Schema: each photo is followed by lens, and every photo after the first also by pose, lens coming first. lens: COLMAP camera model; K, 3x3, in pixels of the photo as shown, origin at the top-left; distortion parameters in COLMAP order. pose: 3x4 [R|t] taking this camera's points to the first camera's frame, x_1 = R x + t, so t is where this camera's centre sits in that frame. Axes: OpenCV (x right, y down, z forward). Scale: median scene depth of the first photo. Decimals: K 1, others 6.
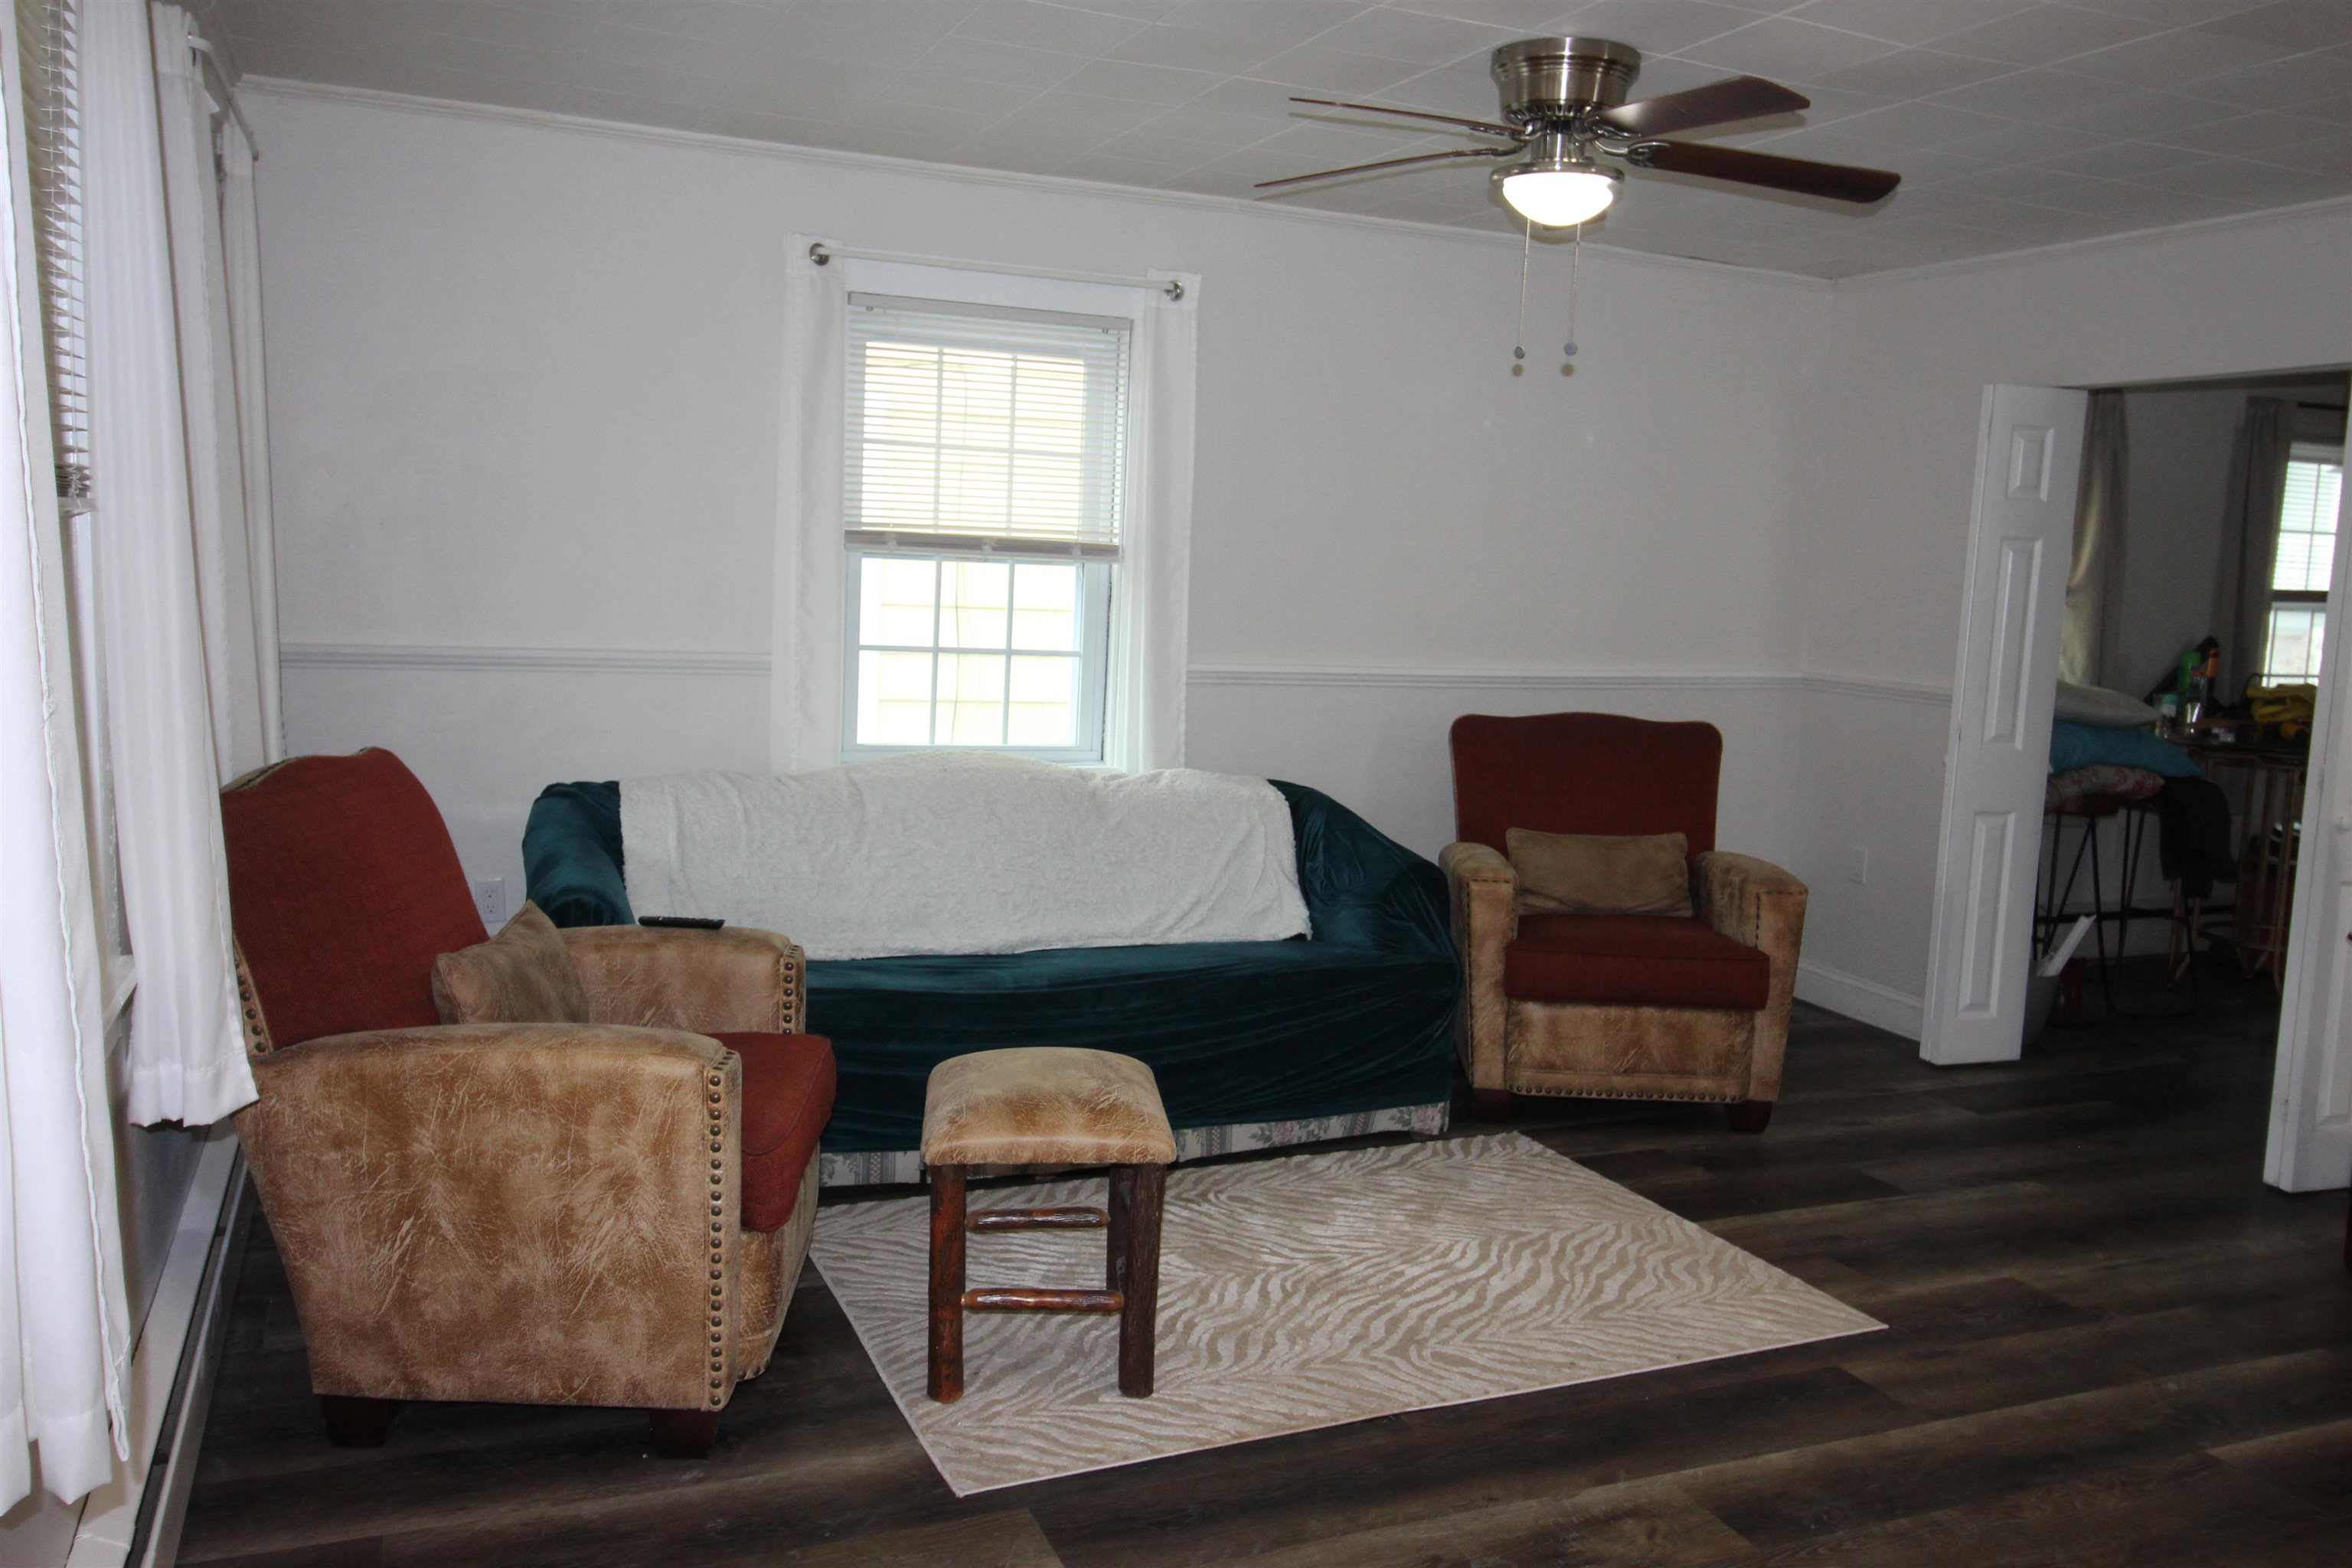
lens RADIAL K [[1862.8, 0, 1179.9], [0, 1862.8, 740.2], [0, 0, 1]] dist [0.157435, -0.001744]
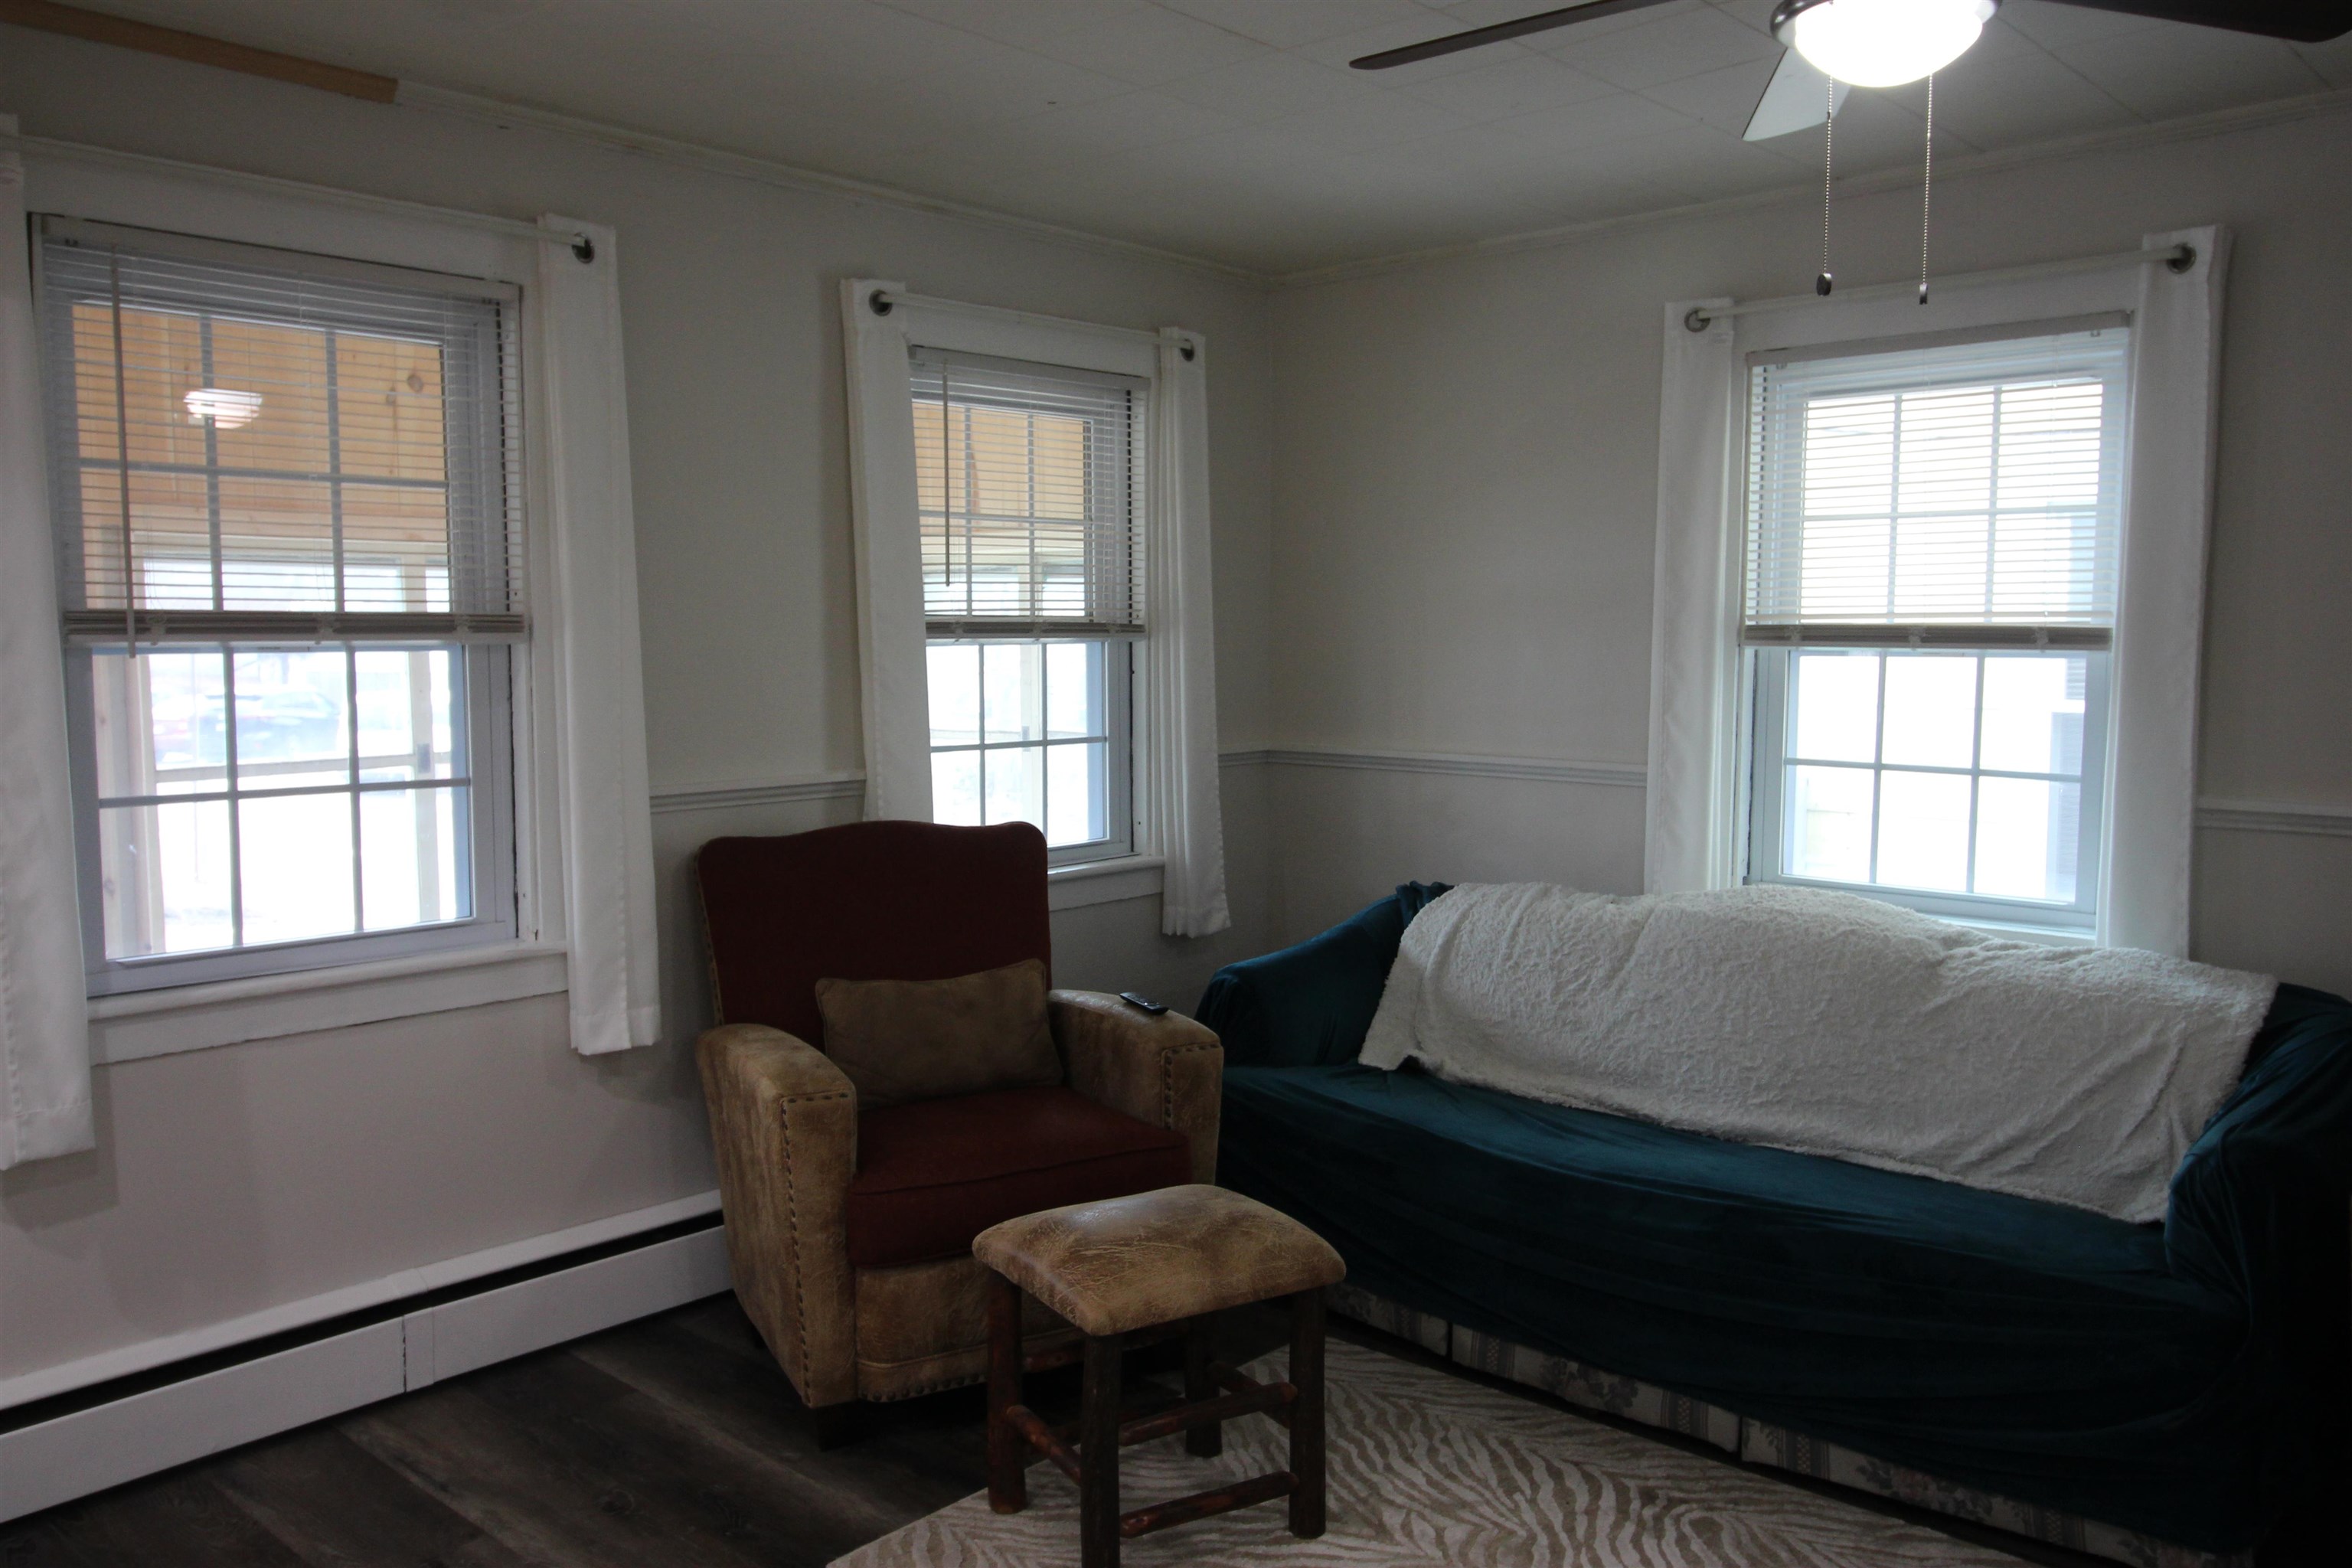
lens RADIAL K [[1818.6, 0, 1181.2], [0, 1818.6, 763.3], [0, 0, 1]] dist [0.021055, -0.016384]
pose [[0.427913, 0.022259, -0.903546, 0.478643], [-0.078895, 0.996801, -0.012807, -0.017462], [0.900370, 0.076765, 0.428300, 0.420202]]
